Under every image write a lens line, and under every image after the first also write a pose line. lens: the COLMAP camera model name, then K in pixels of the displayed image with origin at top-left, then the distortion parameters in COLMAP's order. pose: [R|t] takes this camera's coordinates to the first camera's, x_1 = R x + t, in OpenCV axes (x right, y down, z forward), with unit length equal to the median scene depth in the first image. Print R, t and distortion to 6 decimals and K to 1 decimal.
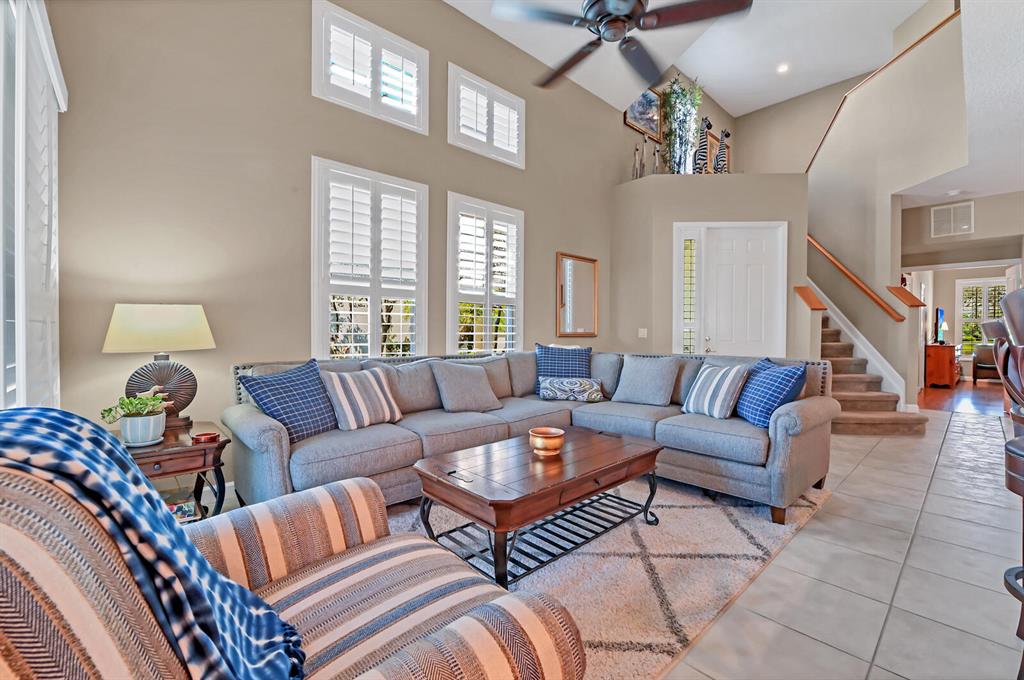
lens RADIAL K [[423.4, 0, 512.0], [0, 423.4, 340.0], [0, 0, 1]] dist [-0.001860, -0.000249]
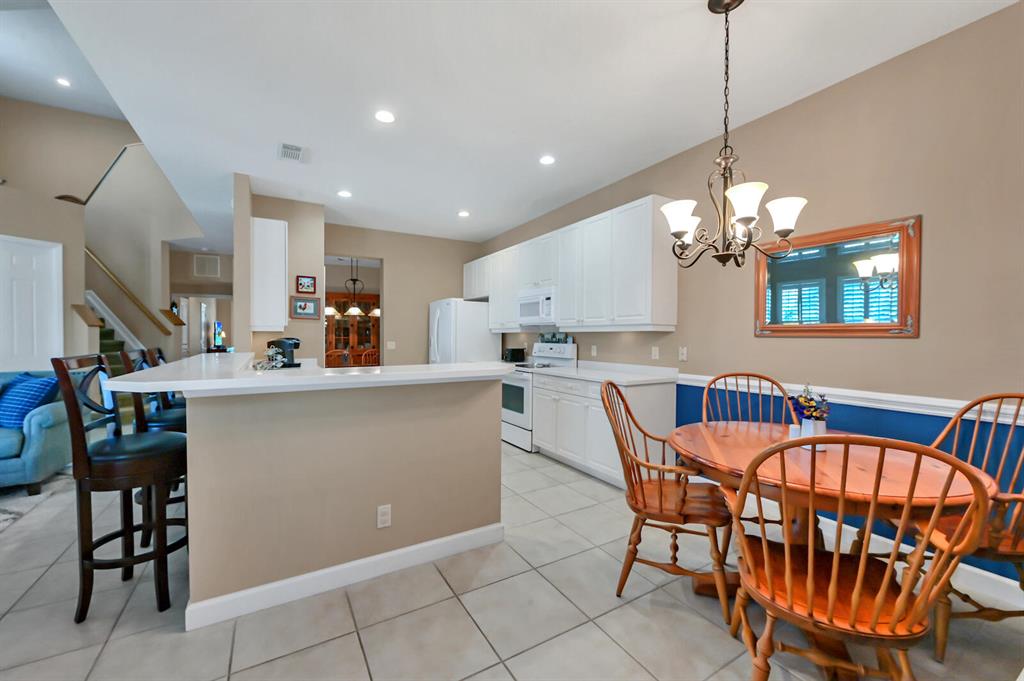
lens RADIAL K [[405.1, 0, 512.0], [0, 405.1, 340.5], [0, 0, 1]] dist [-0.000526, -0.000189]
pose [[0.198933, -0.013500, 0.979920, -0.165806], [0.010428, 0.999878, 0.011658, -0.030710], [-0.979958, 0.007900, 0.199050, -0.383400]]
